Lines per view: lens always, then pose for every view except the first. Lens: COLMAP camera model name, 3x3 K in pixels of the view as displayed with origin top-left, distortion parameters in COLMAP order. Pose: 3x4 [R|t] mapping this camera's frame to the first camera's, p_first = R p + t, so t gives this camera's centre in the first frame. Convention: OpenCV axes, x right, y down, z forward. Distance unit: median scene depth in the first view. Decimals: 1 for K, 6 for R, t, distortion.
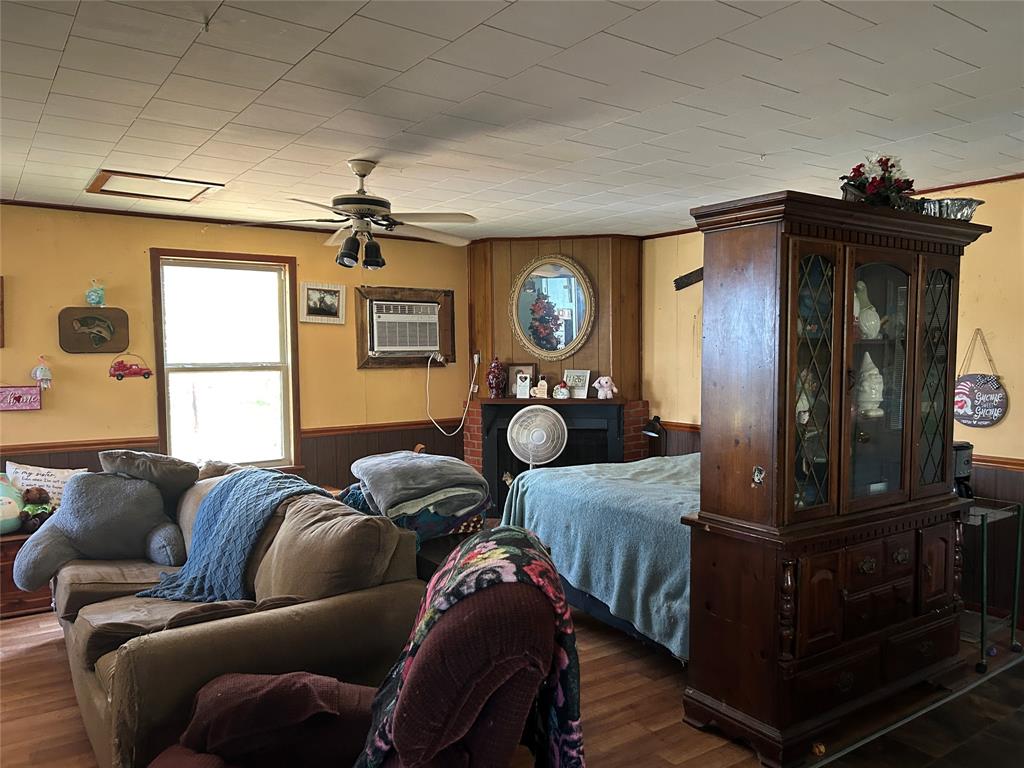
lens RADIAL K [[776.2, 0, 512.0], [0, 776.2, 384.0], [0, 0, 1]] dist [0.012851, 0.000274]
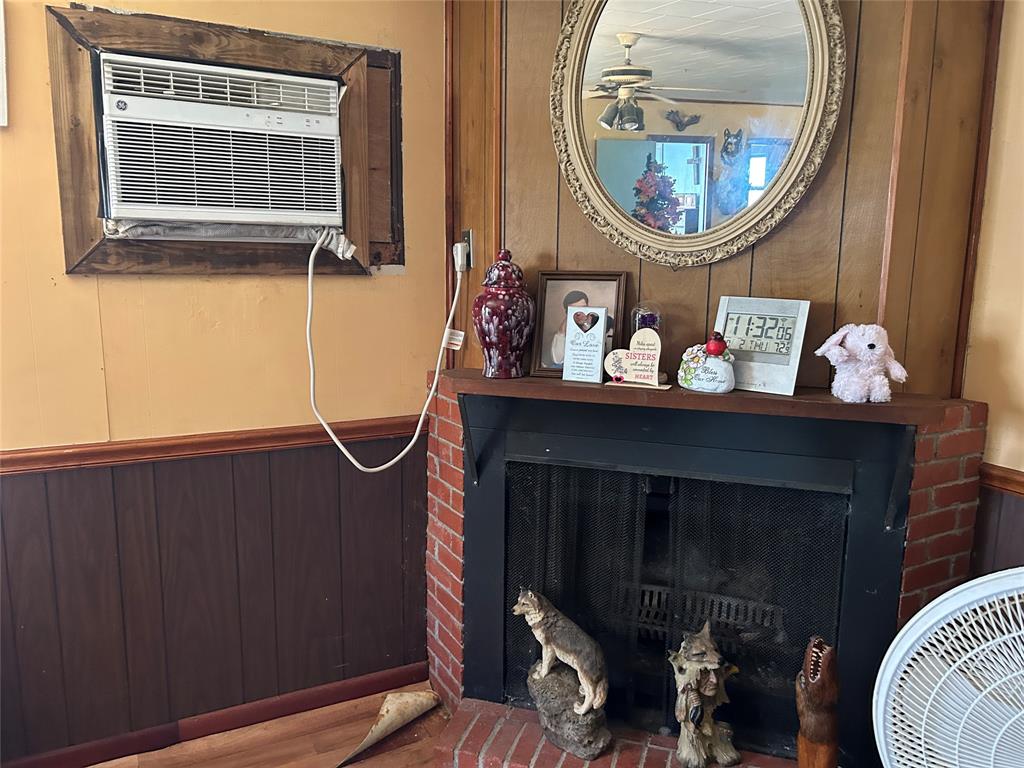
lens RADIAL K [[776.2, 0, 512.0], [0, 776.2, 384.0], [0, 0, 1]] dist [0.012851, 0.000274]
pose [[0.990689, 0.046532, -0.127947, 0.026491], [-0.031360, 0.992502, 0.118136, -0.017521], [0.132485, -0.113023, 0.984720, 0.679572]]
